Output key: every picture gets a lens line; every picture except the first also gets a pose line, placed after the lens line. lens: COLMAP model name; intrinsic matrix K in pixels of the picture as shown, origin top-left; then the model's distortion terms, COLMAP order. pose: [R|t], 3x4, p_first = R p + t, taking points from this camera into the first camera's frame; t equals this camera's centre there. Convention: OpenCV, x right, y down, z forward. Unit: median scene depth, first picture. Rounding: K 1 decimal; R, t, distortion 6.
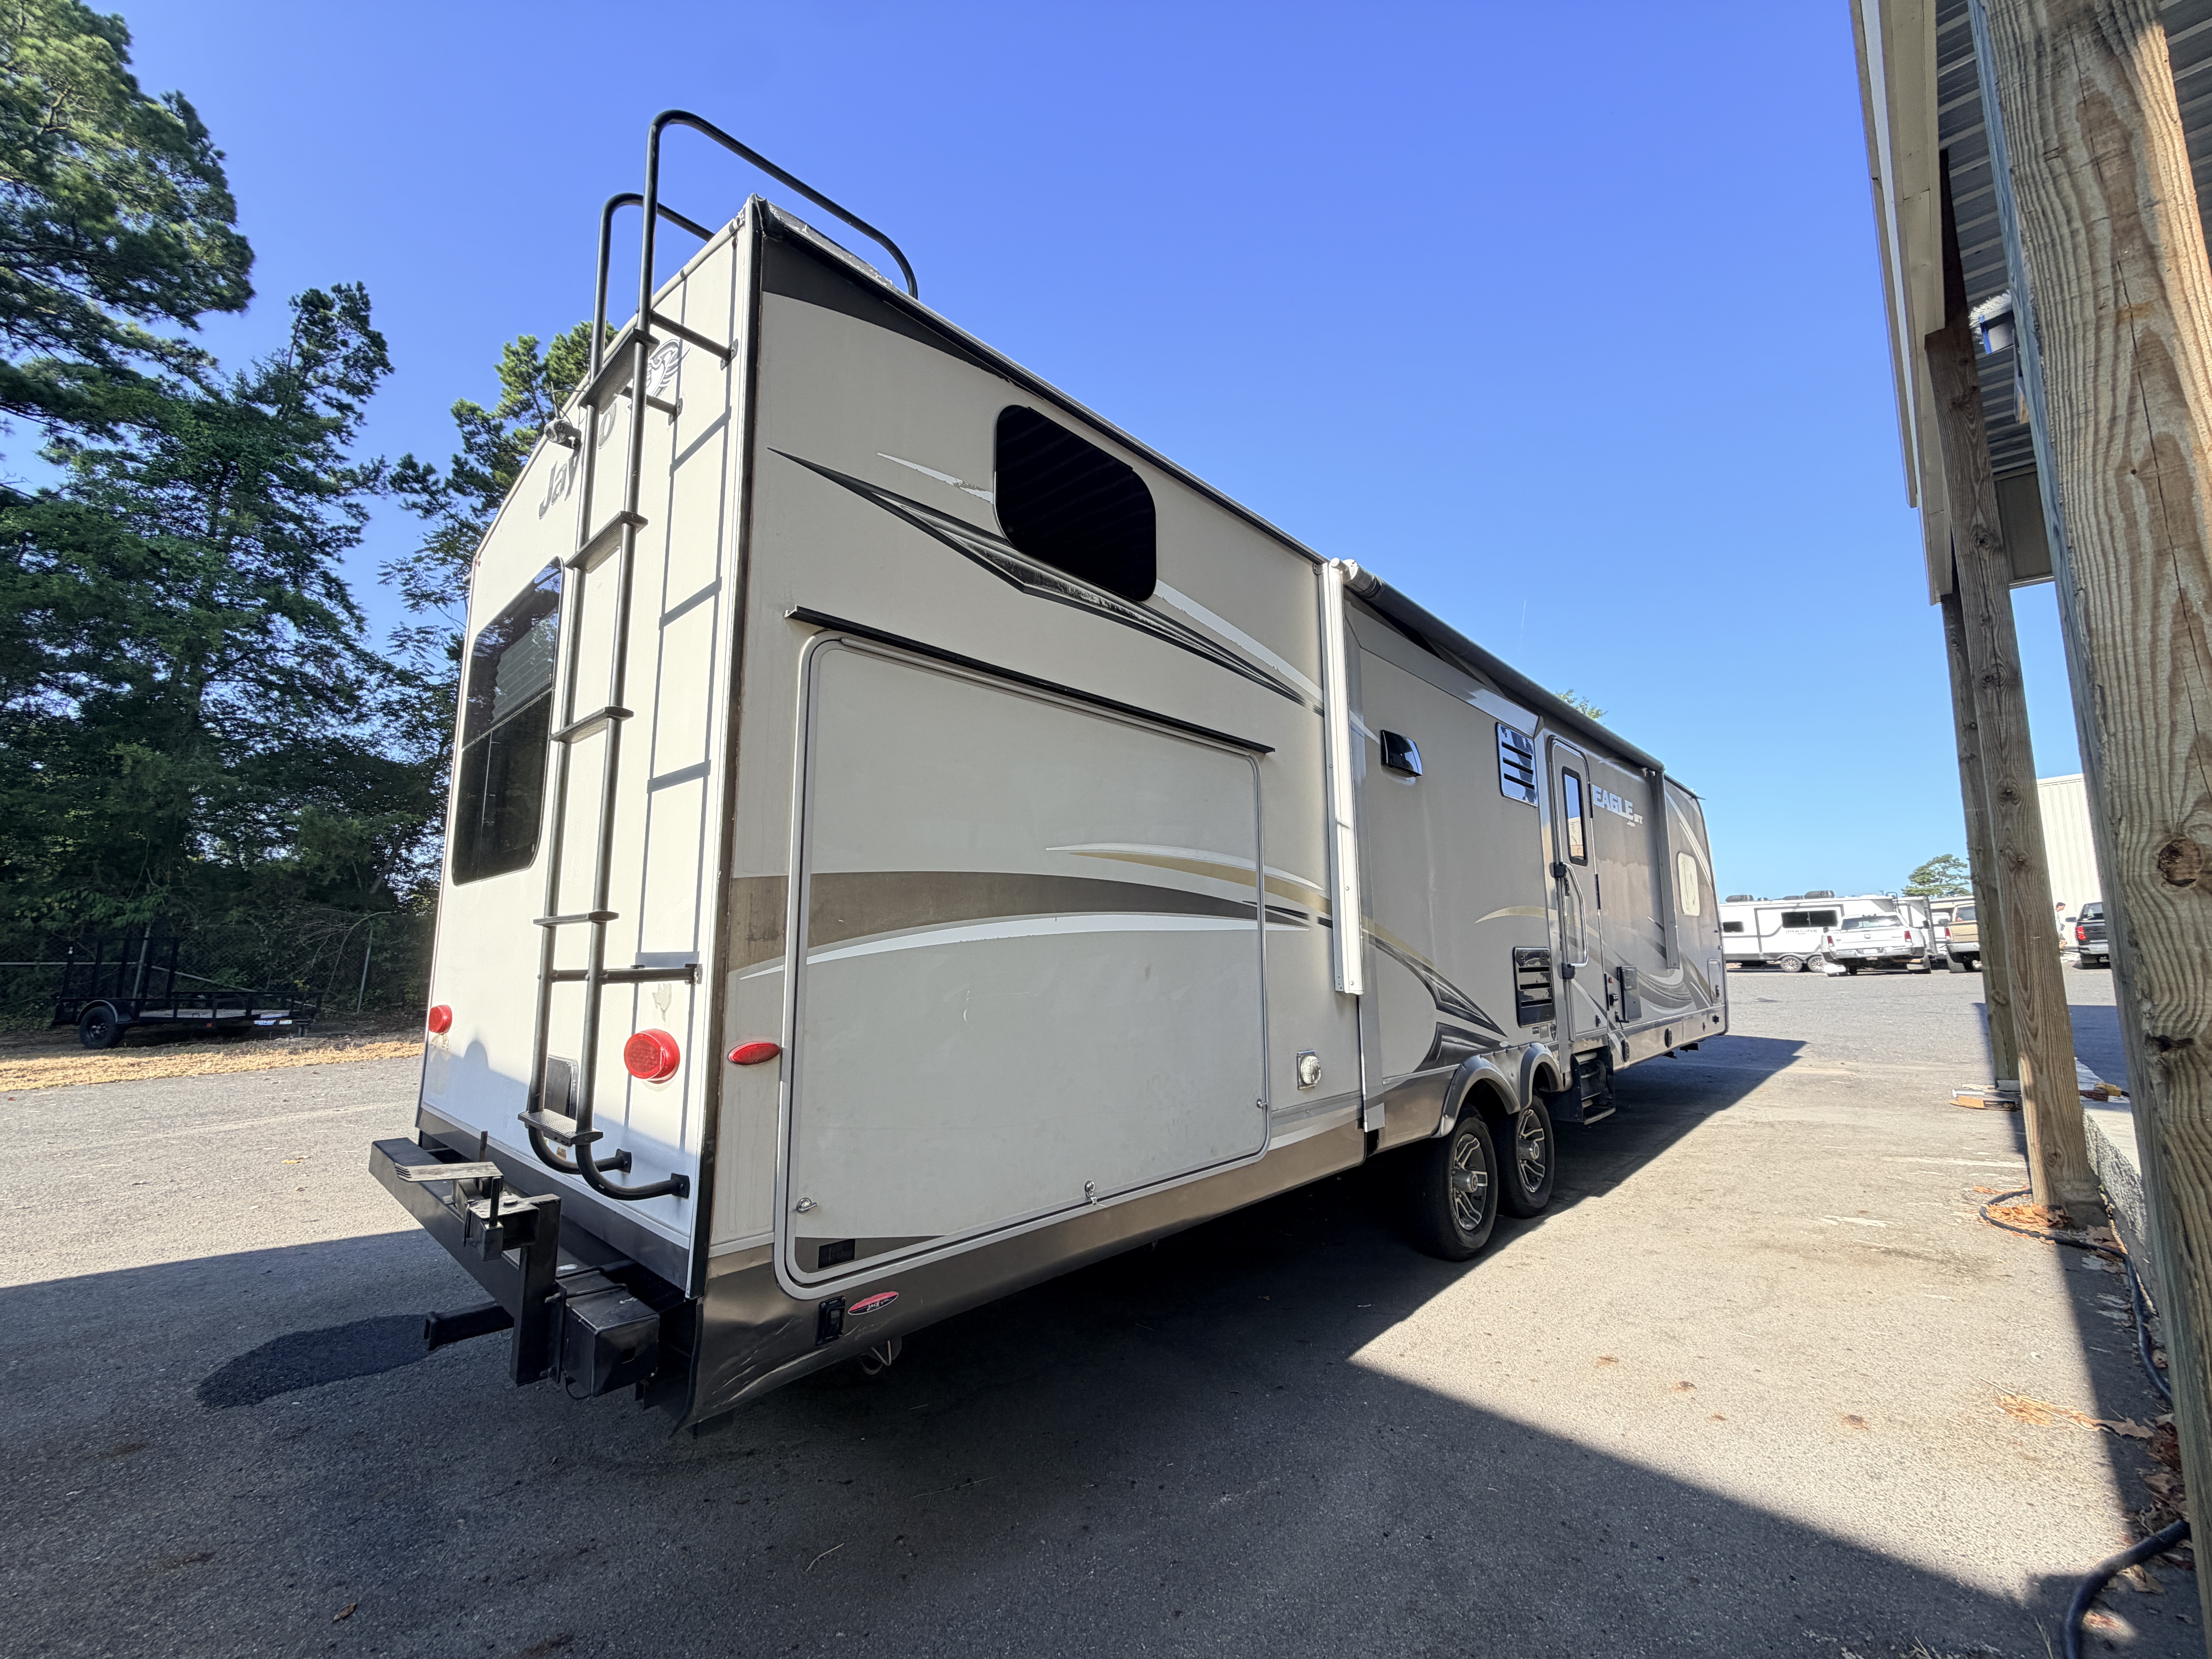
lens RADIAL K [[874.6, 0, 1106.0], [0, 874.6, 829.5], [0, 0, 1]] dist [0.006988, 0.000042]
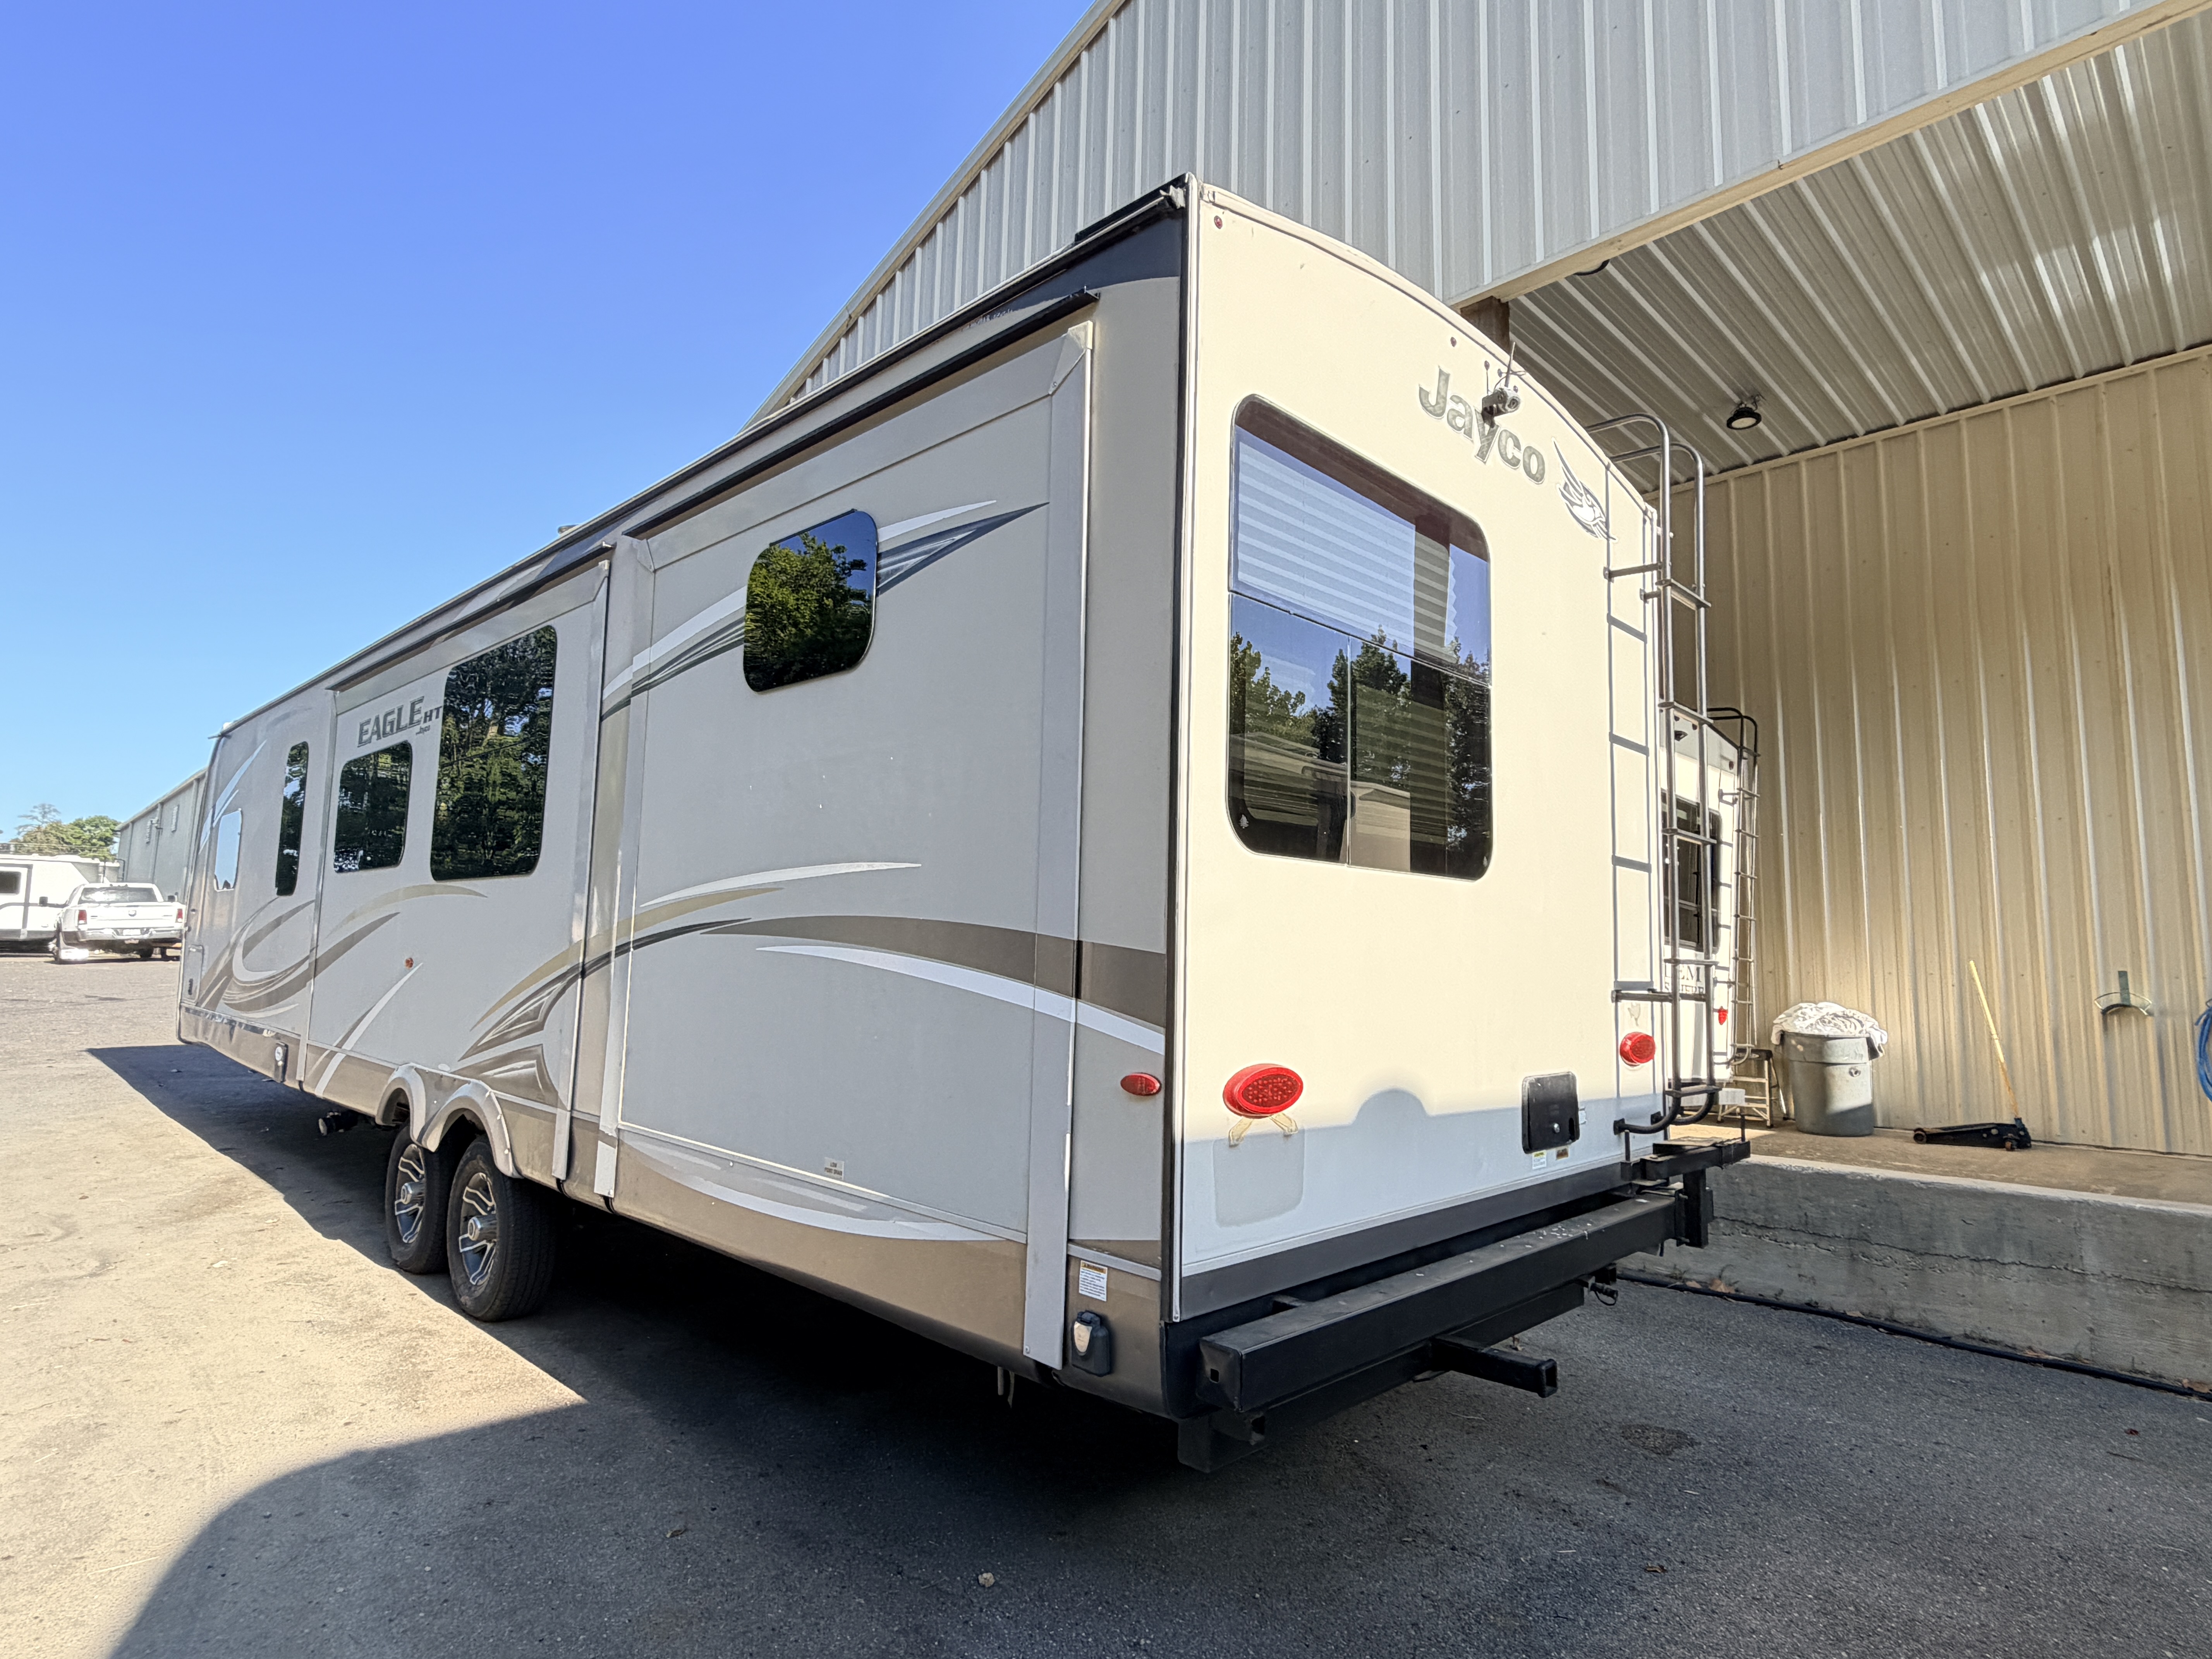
lens RADIAL K [[1190.3, 0, 1106.0], [0, 1190.3, 829.5], [0, 0, 1]] dist [0.011846, 0.000745]
pose [[0.021346, 0.113269, 0.993335, -2.259569], [-0.170012, 0.979502, -0.108039, 0.229074], [-0.985211, -0.166573, 0.040165, 1.618627]]
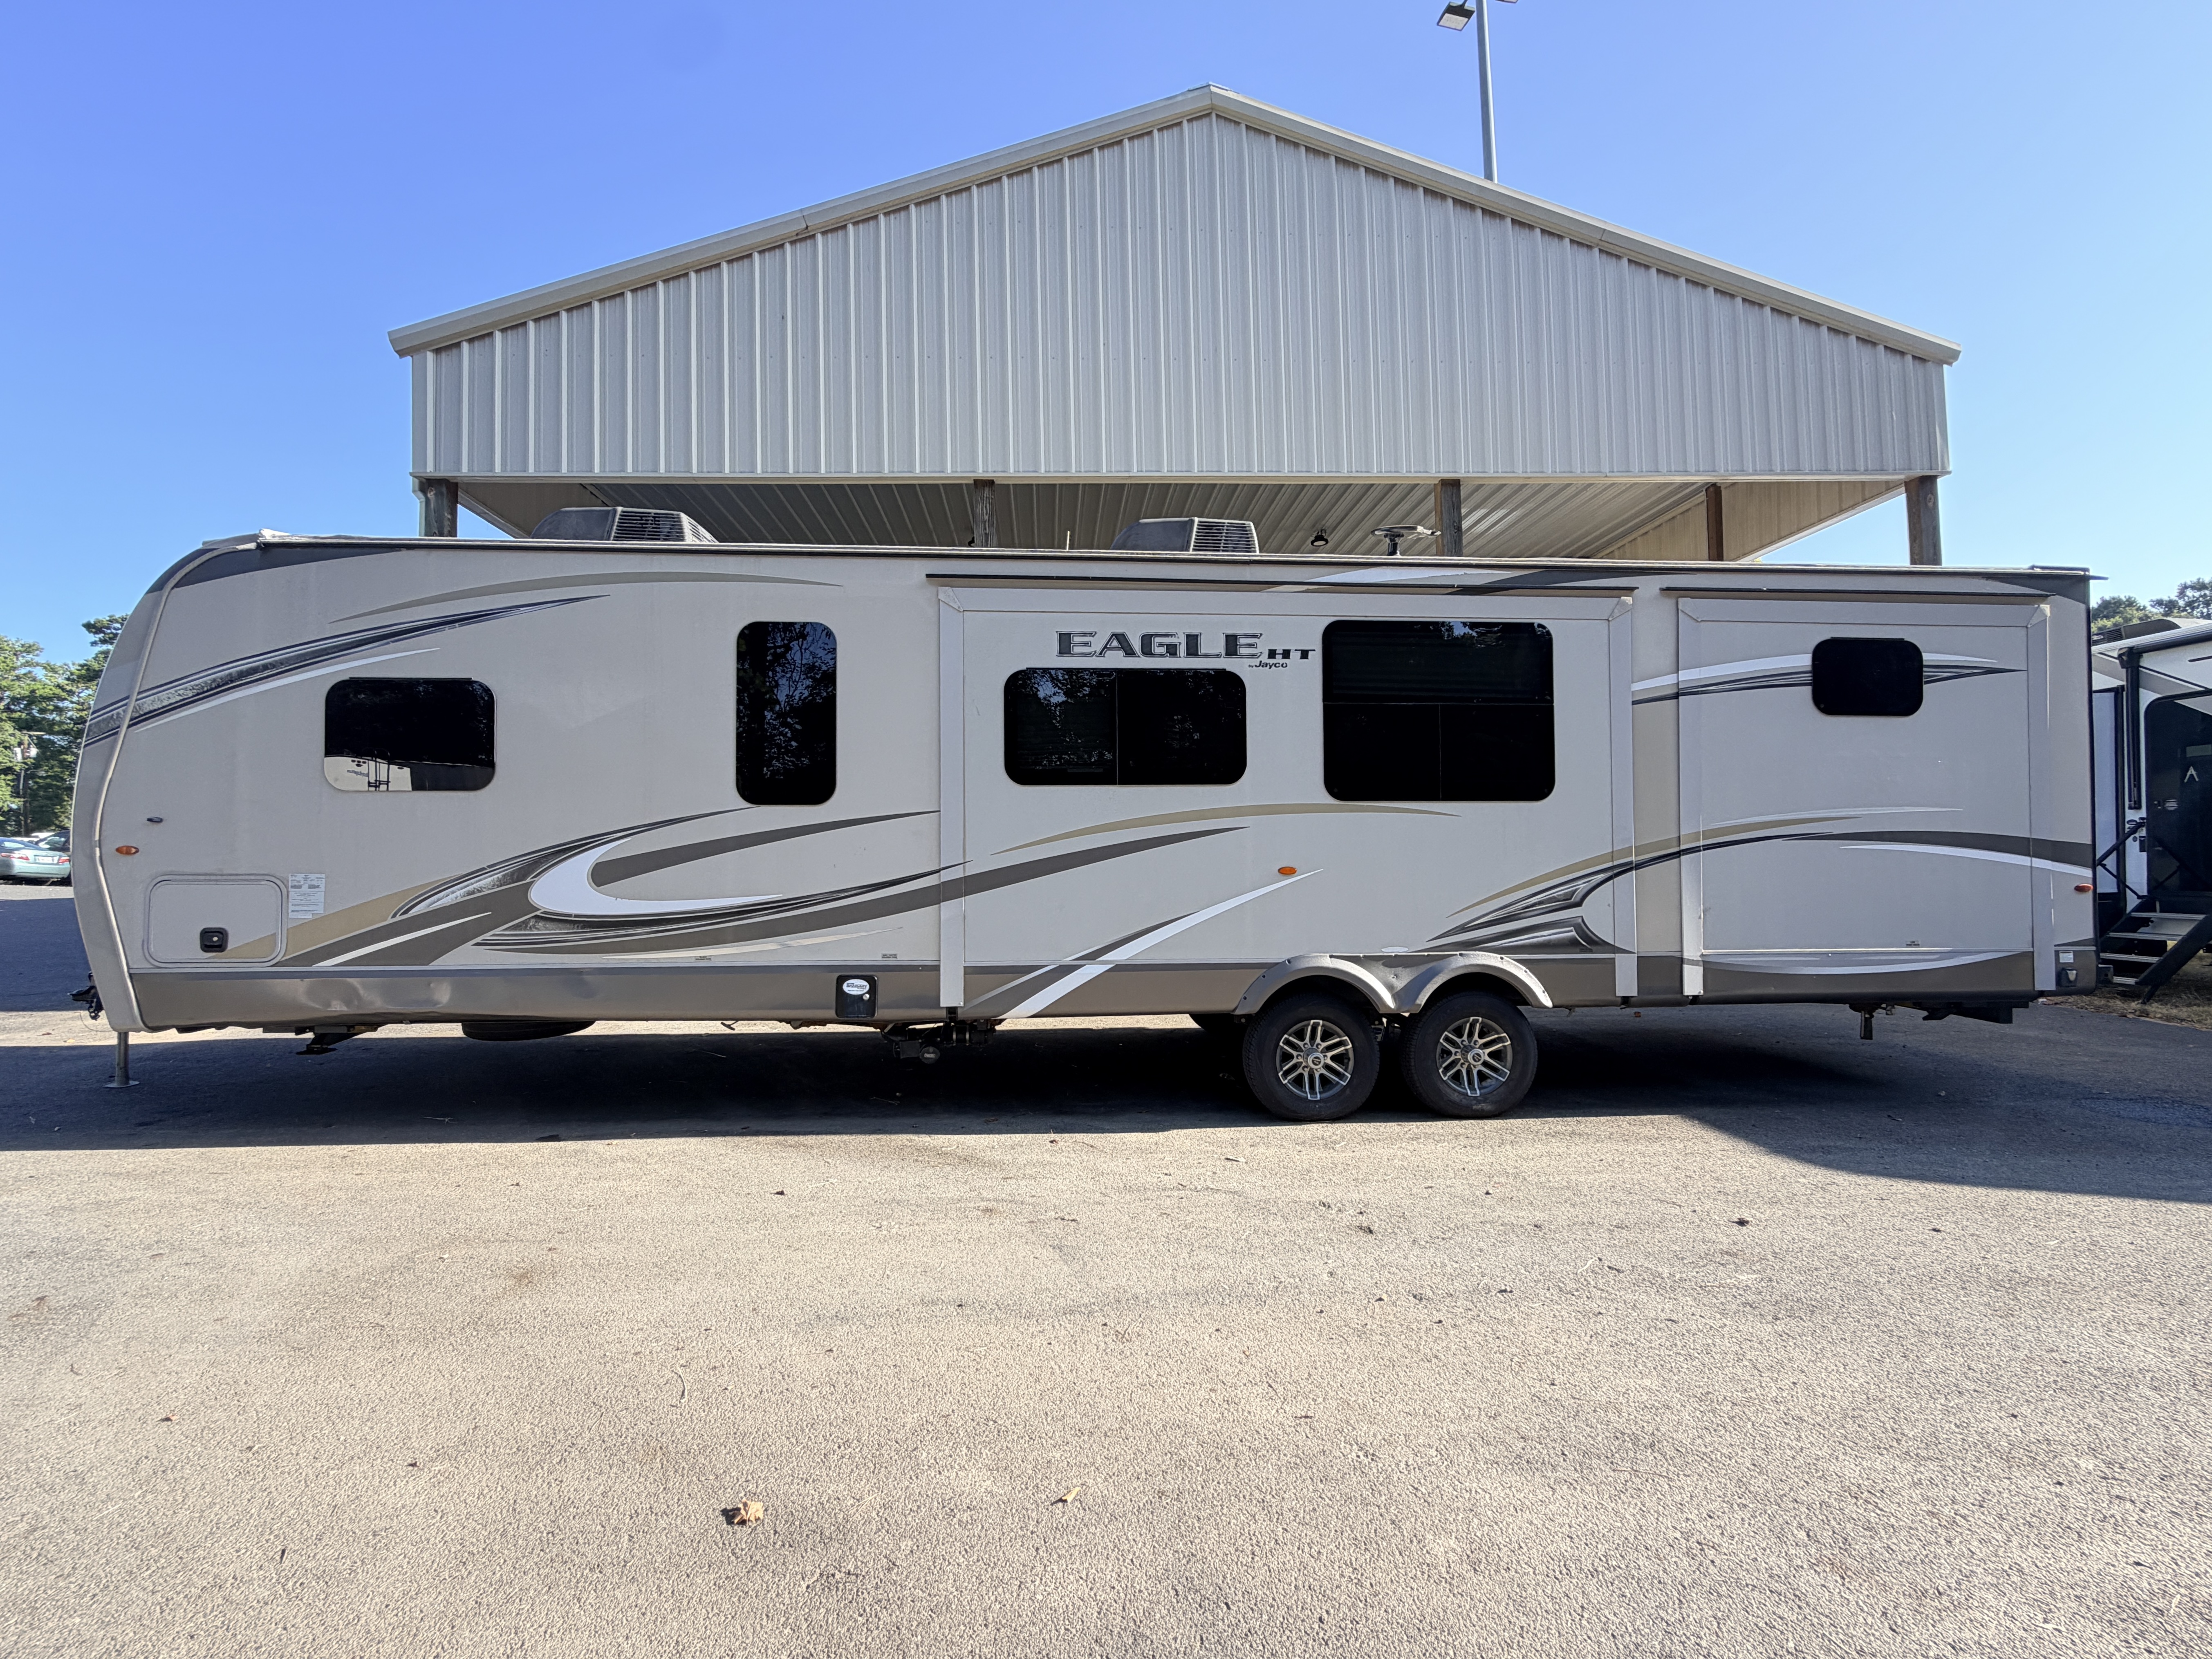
lens RADIAL K [[877.8, 0, 1106.0], [0, 877.8, 829.5], [0, 0, 1]] dist [0.002410, -0.000183]
pose [[-0.734257, 0.017313, 0.678651, -0.812103], [-0.089174, 0.988553, -0.121700, 0.709446], [-0.672990, -0.149877, -0.724308, 5.174740]]
